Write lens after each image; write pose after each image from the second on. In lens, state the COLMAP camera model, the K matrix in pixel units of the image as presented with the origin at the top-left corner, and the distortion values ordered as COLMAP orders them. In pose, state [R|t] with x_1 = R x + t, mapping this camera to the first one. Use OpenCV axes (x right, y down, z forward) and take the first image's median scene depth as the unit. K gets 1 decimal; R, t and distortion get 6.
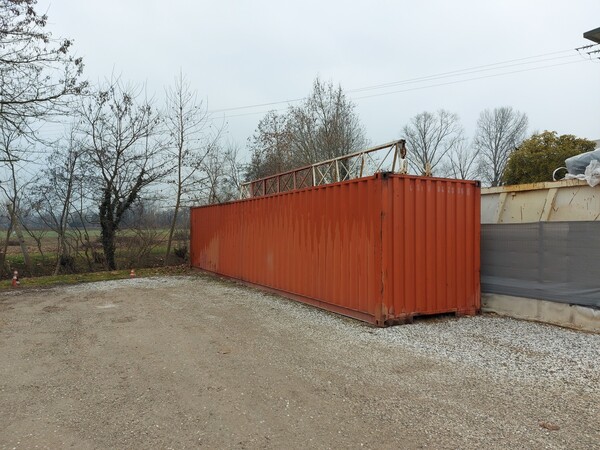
lens RADIAL K [[423.9, 0, 302.2], [0, 423.9, 229.7], [0, 0, 1]] dist [0.105397, -0.104556]
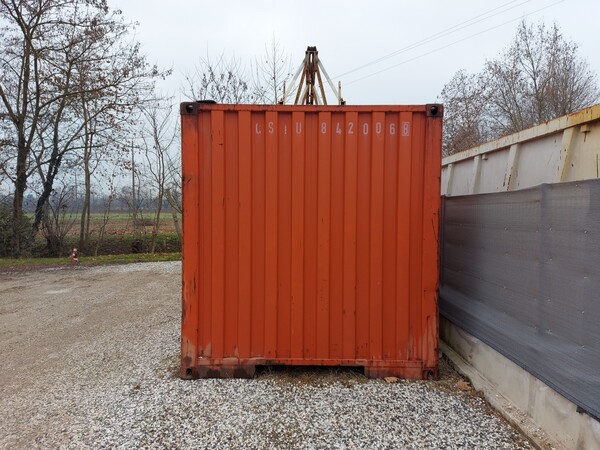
lens RADIAL K [[423.9, 0, 302.4], [0, 423.9, 229.2], [0, 0, 1]] dist [0.105397, -0.104556]
pose [[0.872340, 0.018917, -0.488534, 0.405256], [0.001633, 0.999133, 0.041605, 0.004398], [0.488898, -0.037091, 0.871552, 0.394187]]
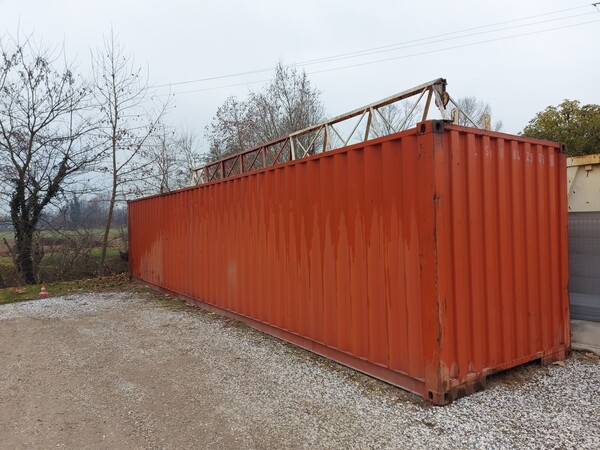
lens RADIAL K [[423.9, 0, 303.0], [0, 423.9, 228.8], [0, 0, 1]] dist [0.105397, -0.104556]
pose [[0.995944, -0.023912, 0.086739, -0.020341], [0.023112, 0.999681, 0.010214, -0.003672], [-0.086955, -0.008167, 0.996179, 0.315817]]
